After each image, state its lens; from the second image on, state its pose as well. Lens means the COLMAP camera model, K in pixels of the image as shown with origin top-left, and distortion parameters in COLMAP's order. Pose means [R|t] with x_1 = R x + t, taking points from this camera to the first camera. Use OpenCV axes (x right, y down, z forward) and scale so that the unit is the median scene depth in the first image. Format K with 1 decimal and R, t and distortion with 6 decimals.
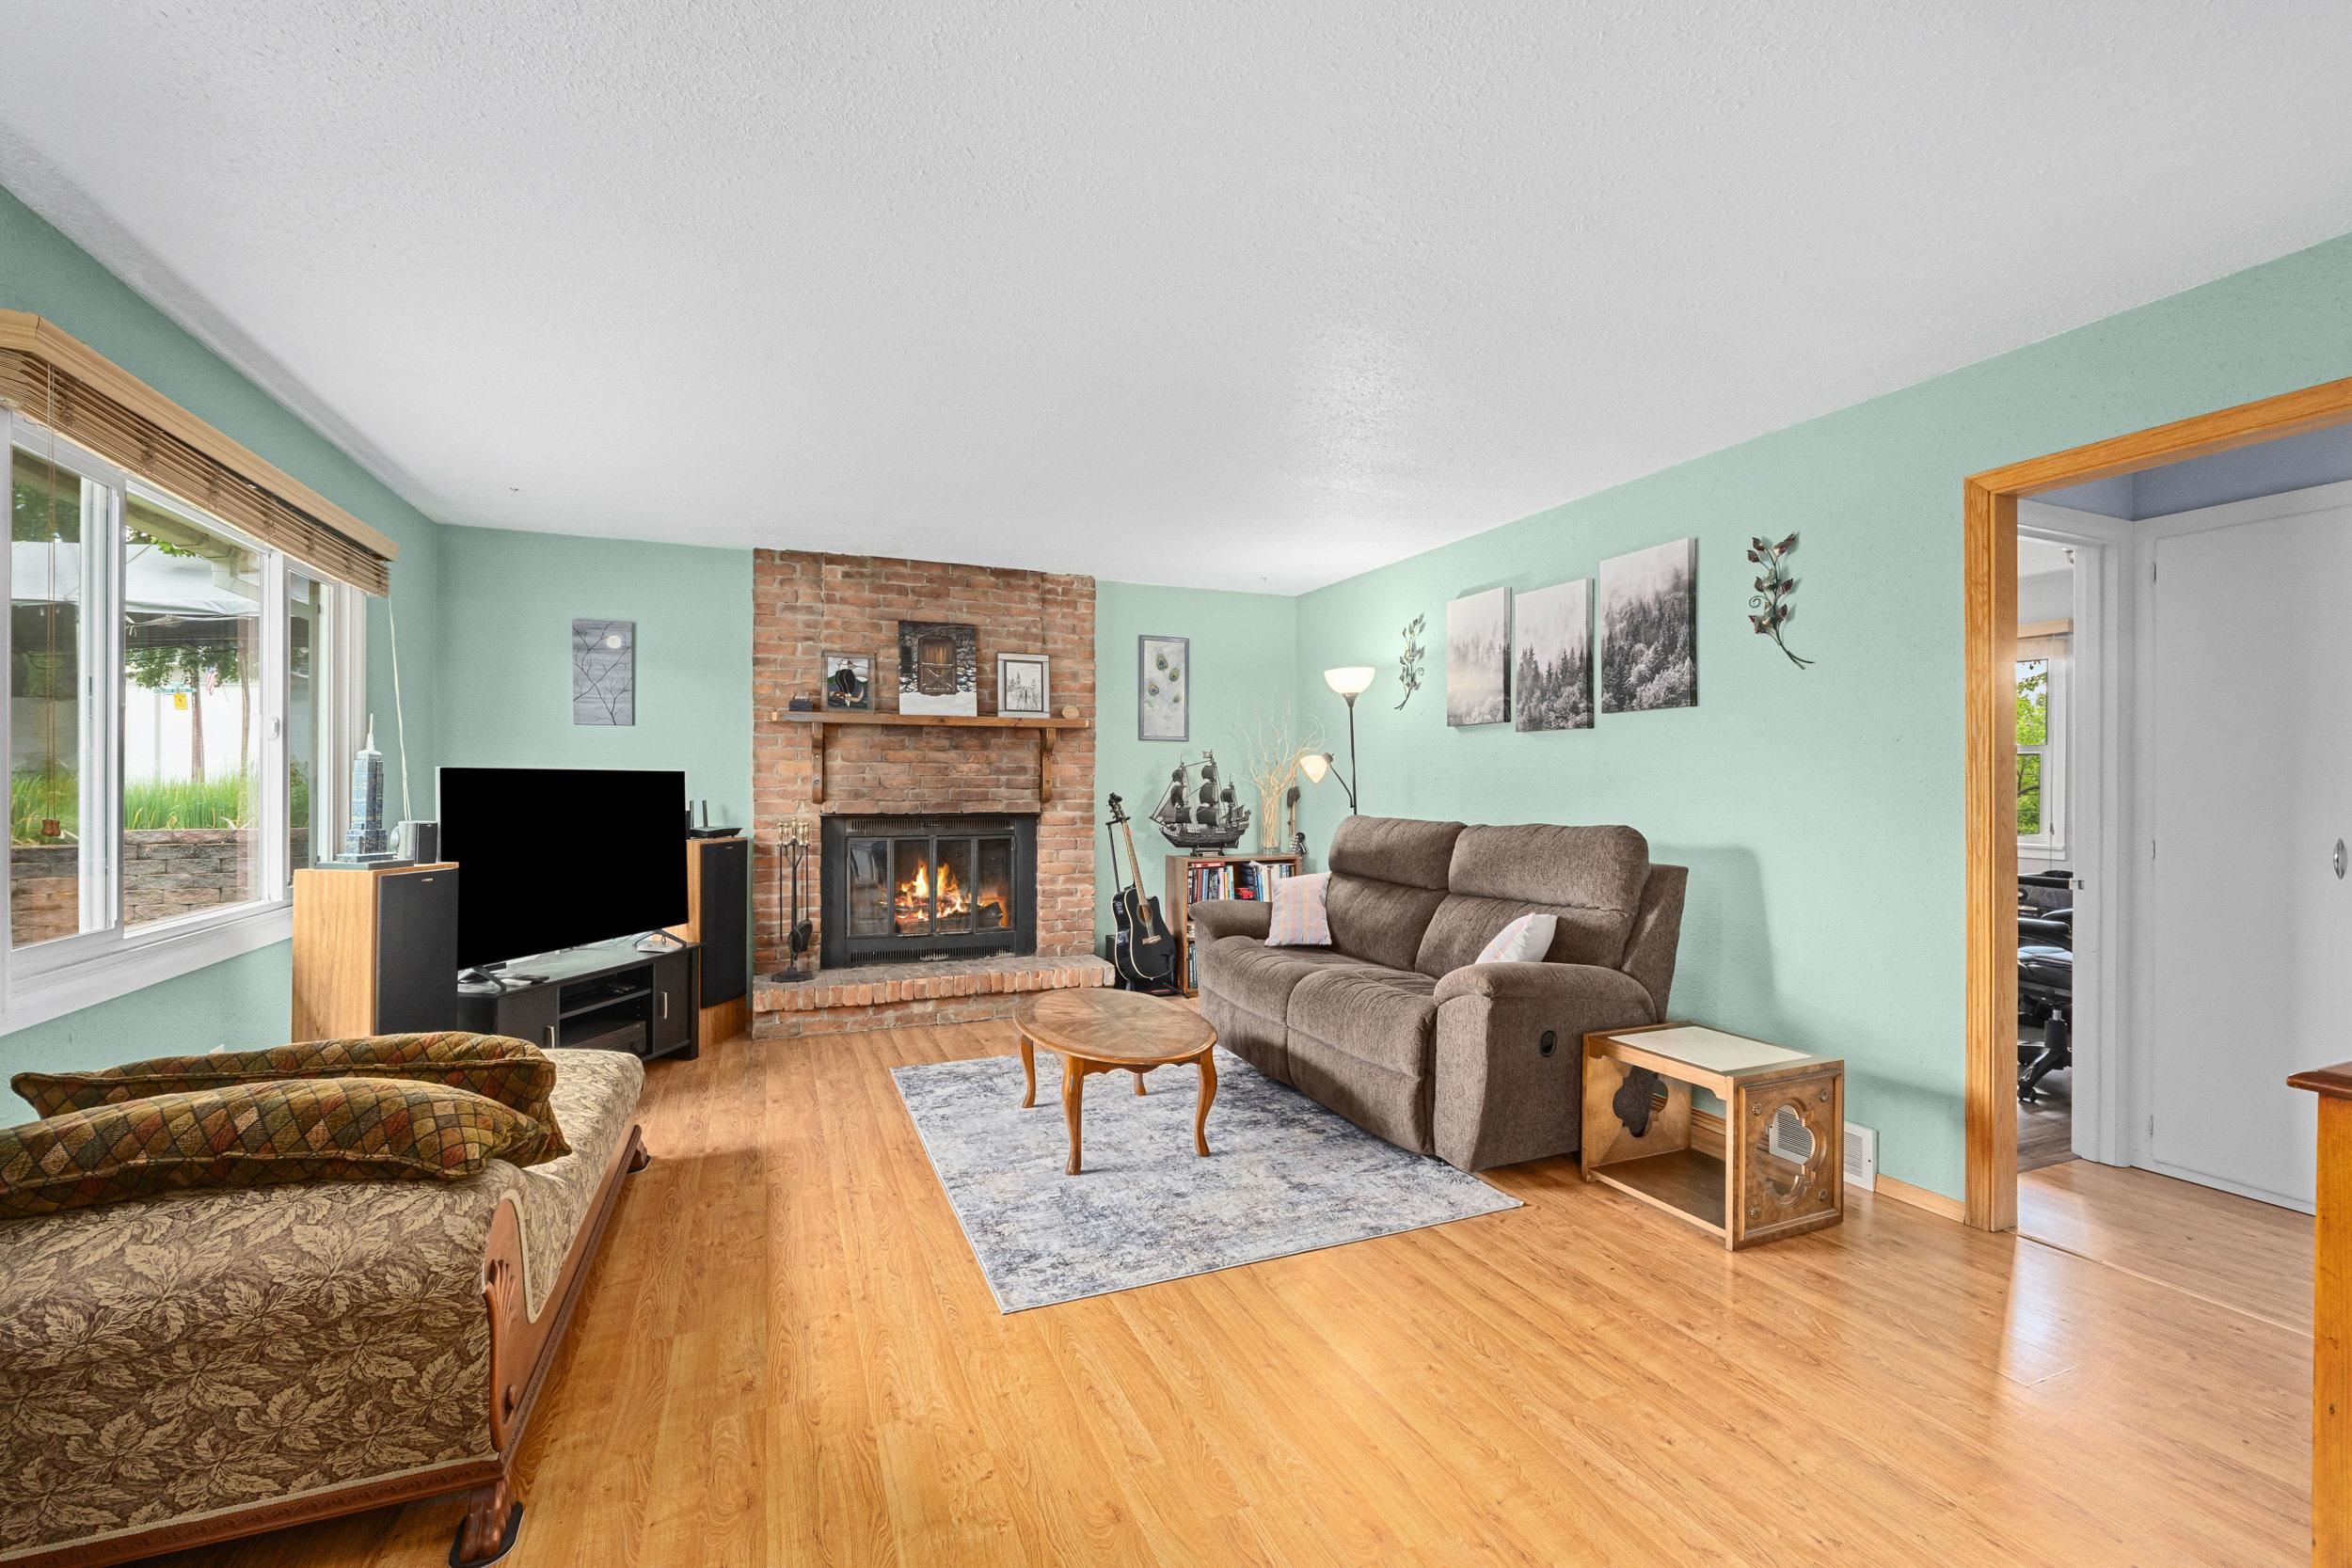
lens RADIAL K [[988.7, 0, 1173.2], [0, 988.7, 780.9], [0, 0, 1]] dist [-0.006781, -0.000002]
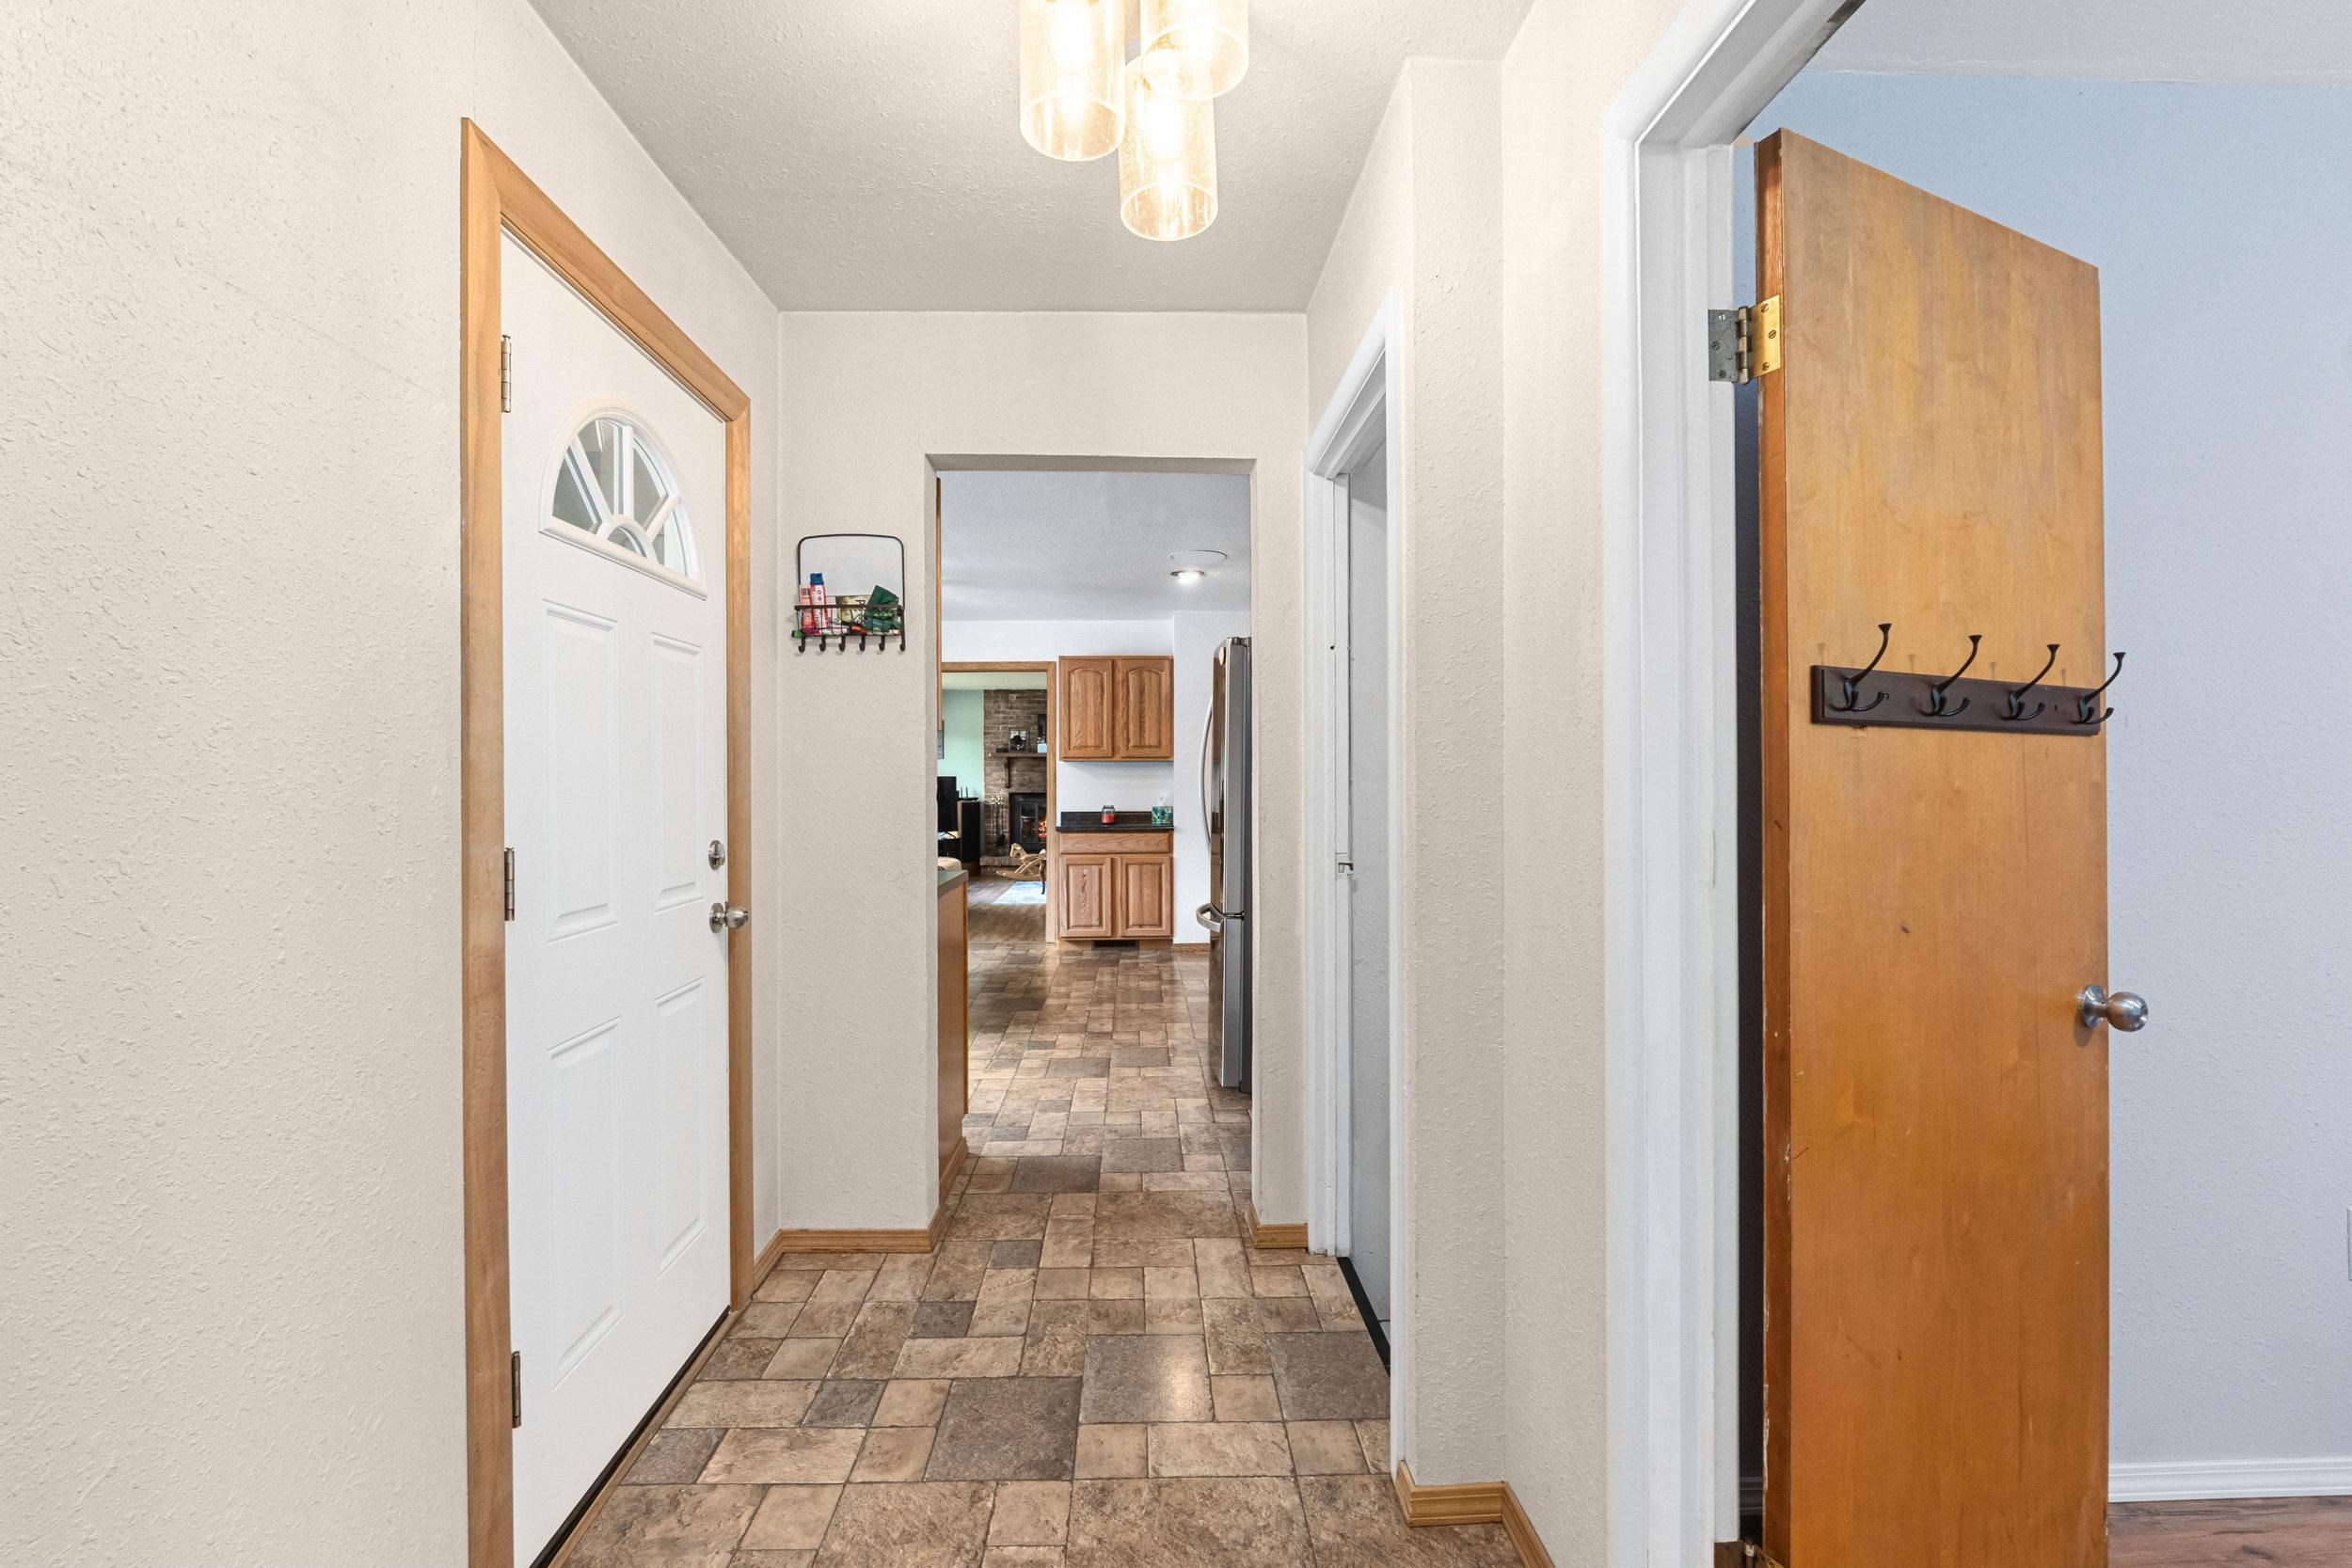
lens RADIAL K [[1015.2, 0, 1170.2], [0, 1015.2, 784.8], [0, 0, 1]] dist [-0.000307, -0.000001]
pose [[0.934753, -0.002721, -0.355289, 0.980041], [0.004318, 0.999984, 0.003700, 0.005665], [0.355273, -0.004992, 0.934749, -1.320662]]
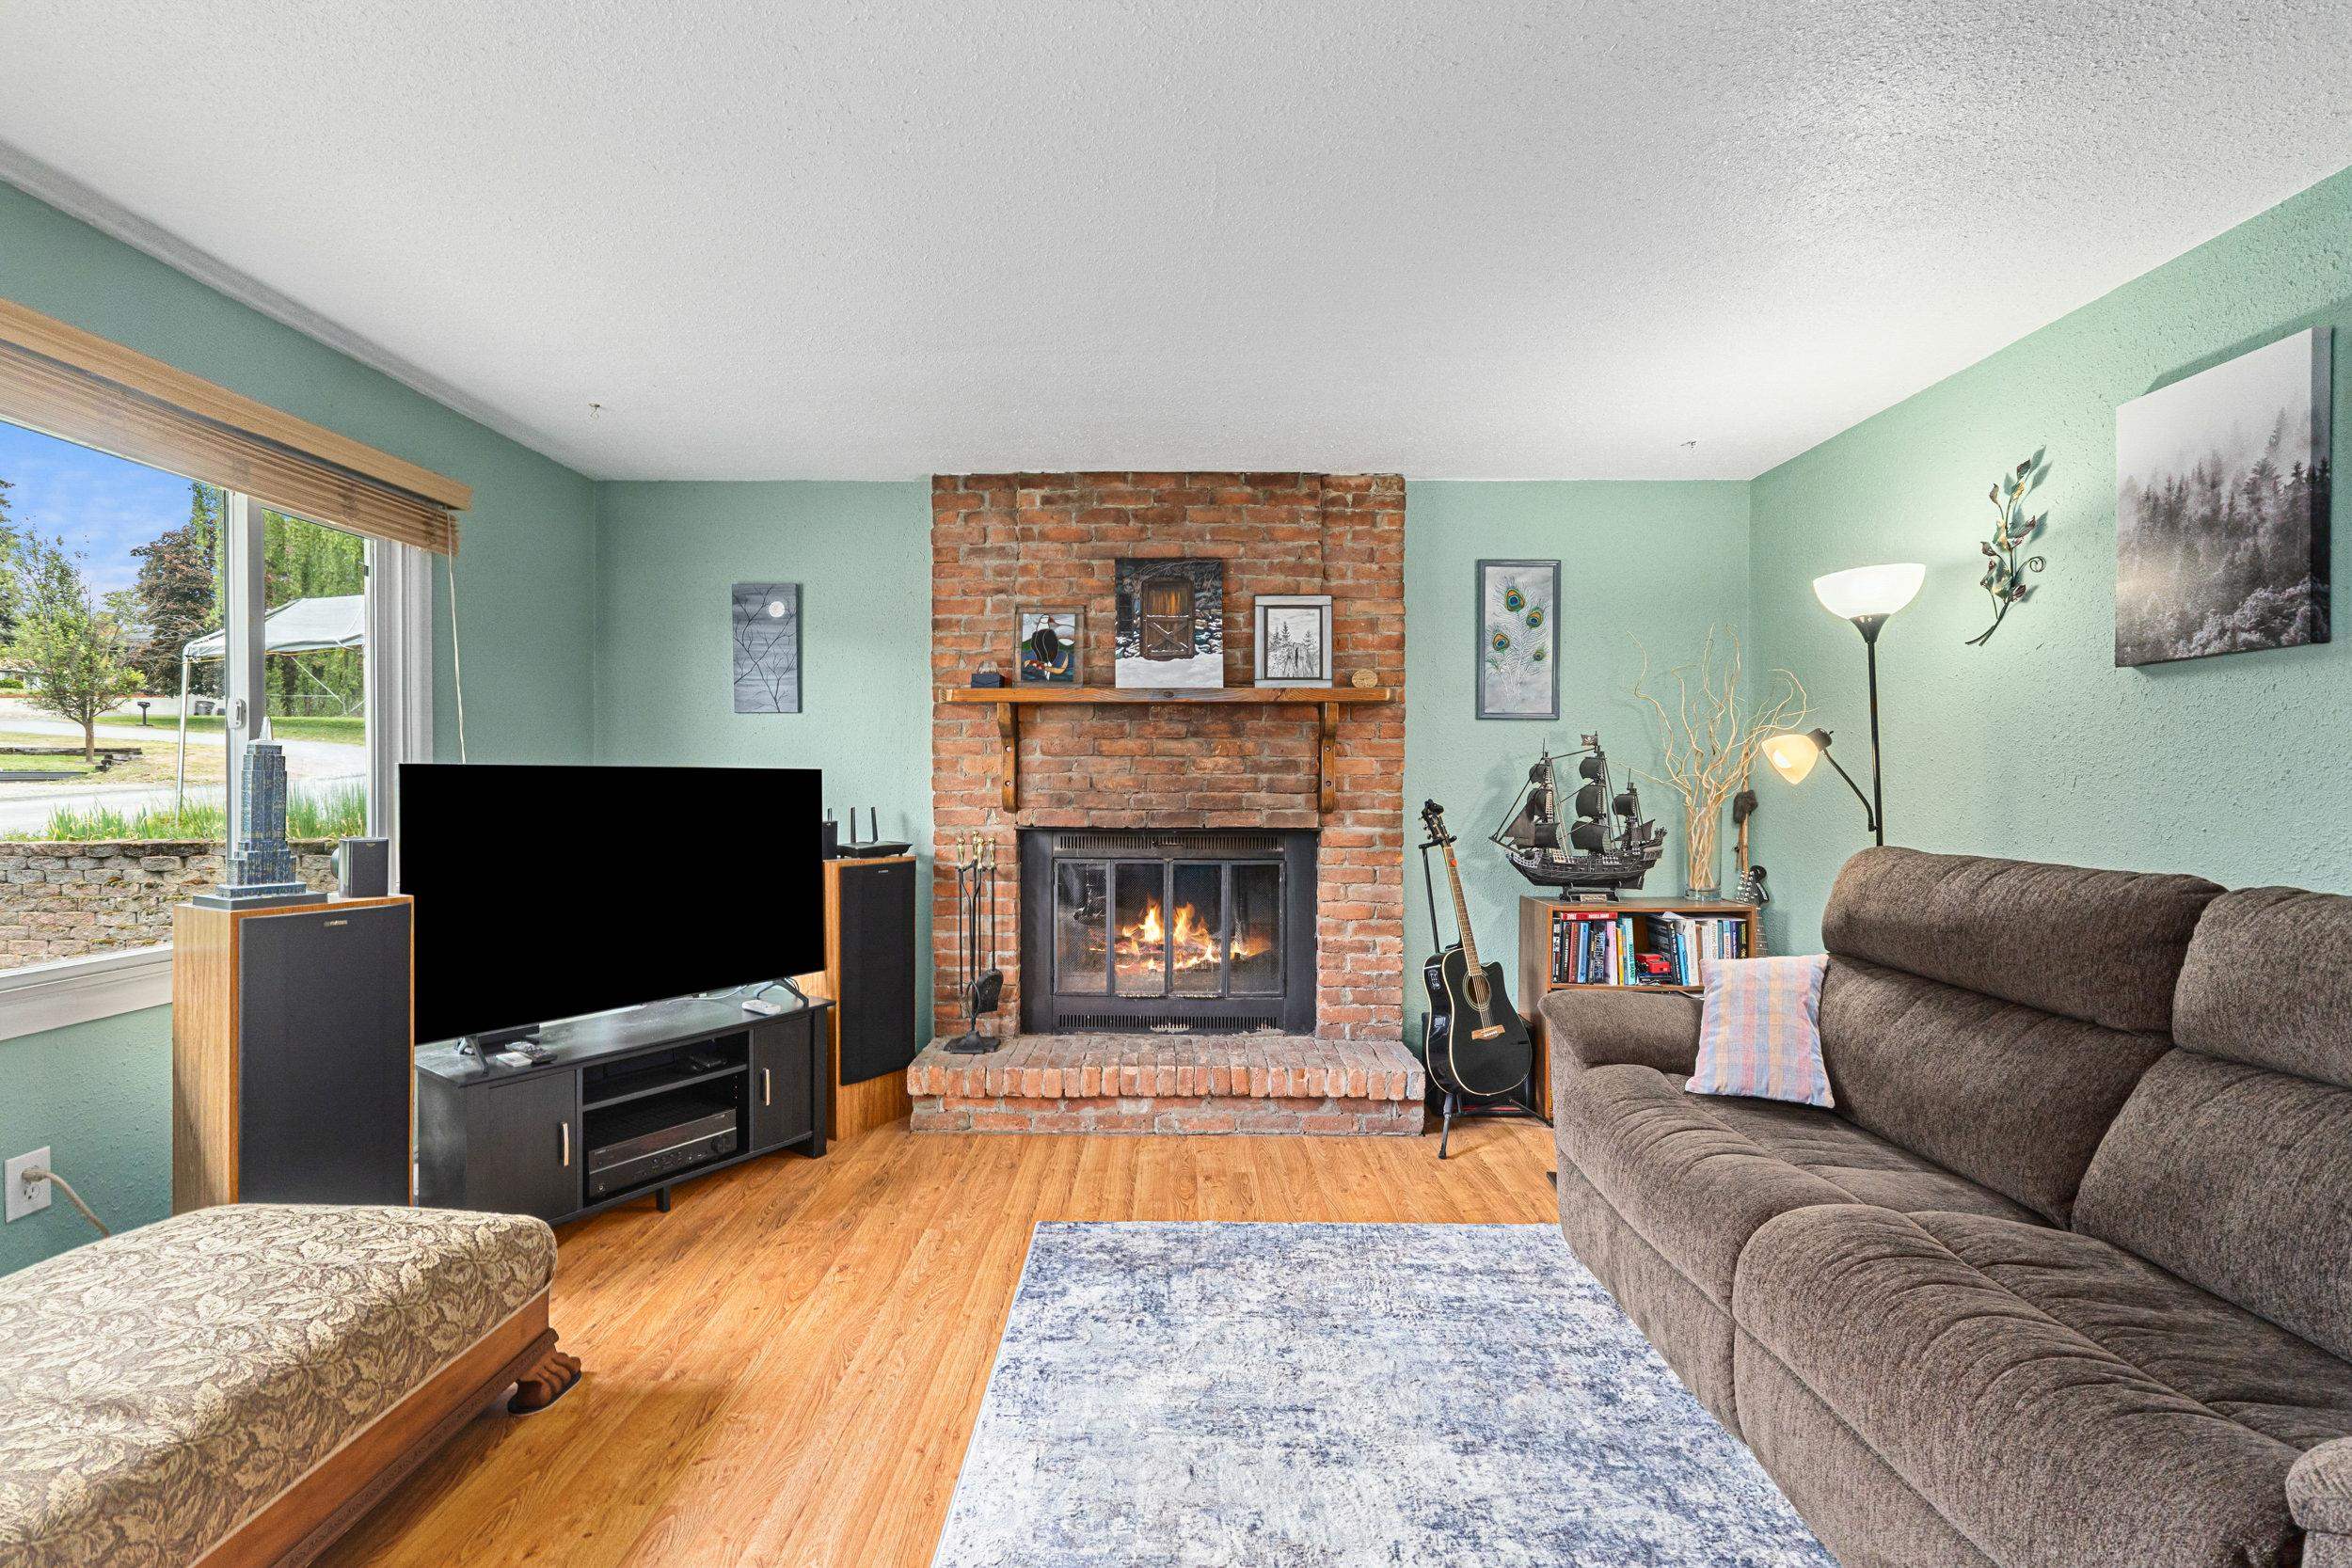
lens RADIAL K [[988.7, 0, 1166.8], [0, 988.7, 794.0], [0, 0, 1]] dist [-0.006781, -0.000002]
pose [[0.919547, 0.003431, -0.392965, 0.040463], [0.001202, 0.999933, 0.011542, 0.000535], [0.392978, -0.011085, 0.919481, 0.370061]]
